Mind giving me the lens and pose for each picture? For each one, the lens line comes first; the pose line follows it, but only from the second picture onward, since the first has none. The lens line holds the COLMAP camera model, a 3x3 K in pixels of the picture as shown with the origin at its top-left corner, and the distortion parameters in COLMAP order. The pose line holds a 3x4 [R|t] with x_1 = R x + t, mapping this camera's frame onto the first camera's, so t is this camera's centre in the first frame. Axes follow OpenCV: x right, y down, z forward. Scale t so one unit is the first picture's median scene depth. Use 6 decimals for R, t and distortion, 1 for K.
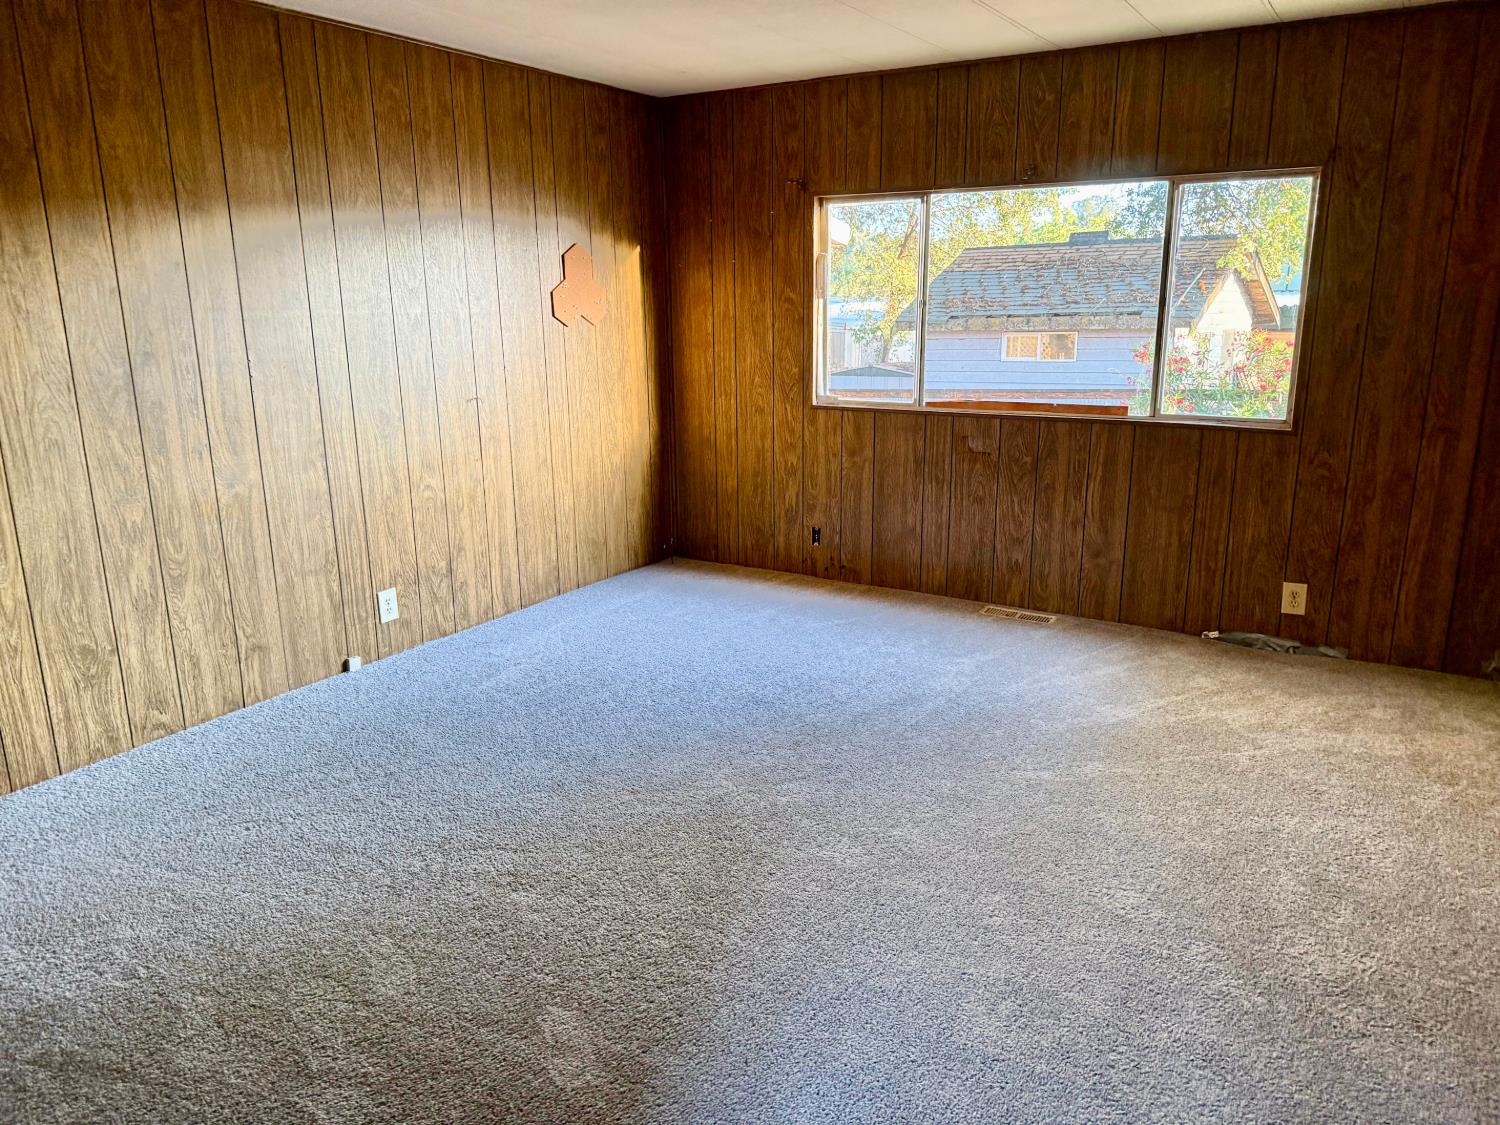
lens RADIAL K [[1044.1, 0, 747.1], [0, 1044.1, 556.7], [0, 0, 1]] dist [0.052356, -0.078514]
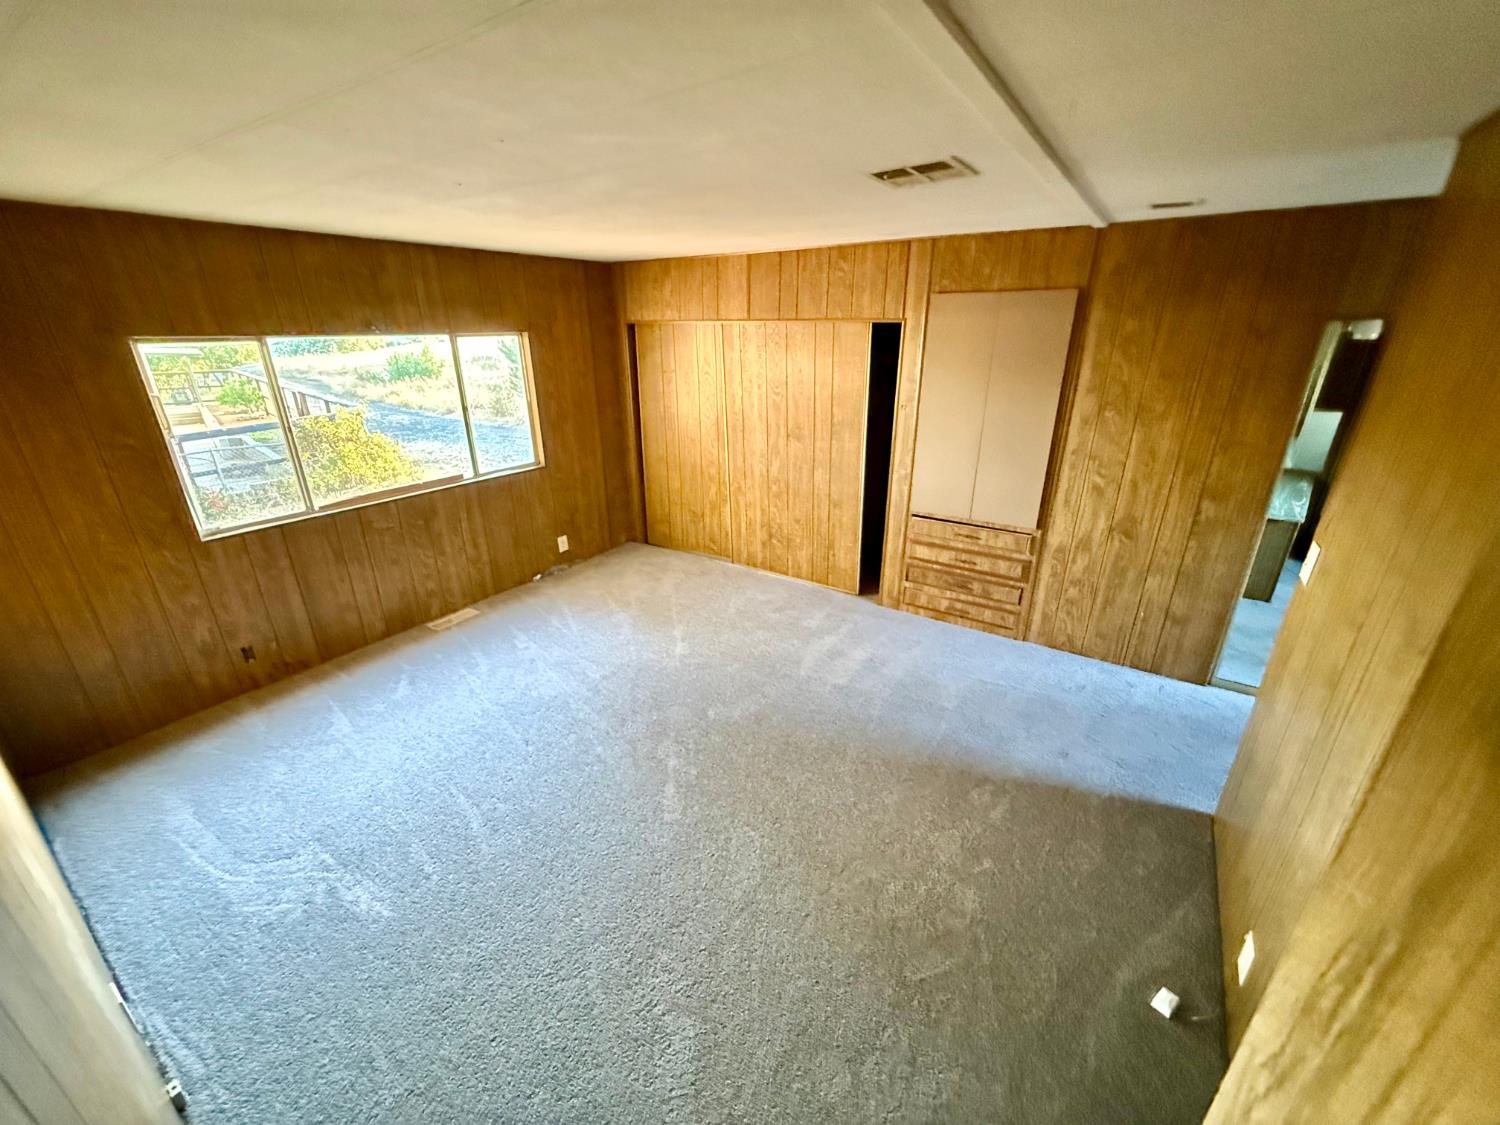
lens RADIAL K [[599.1, 0, 745.5], [0, 599.1, 564.0], [0, 0, 1]] dist [0.001318, 0.000469]
pose [[0.031074, -0.364413, 0.930719, -0.548322], [0.242748, 0.906041, 0.346646, -0.230930], [-0.969592, 0.215159, 0.116614, 0.487320]]
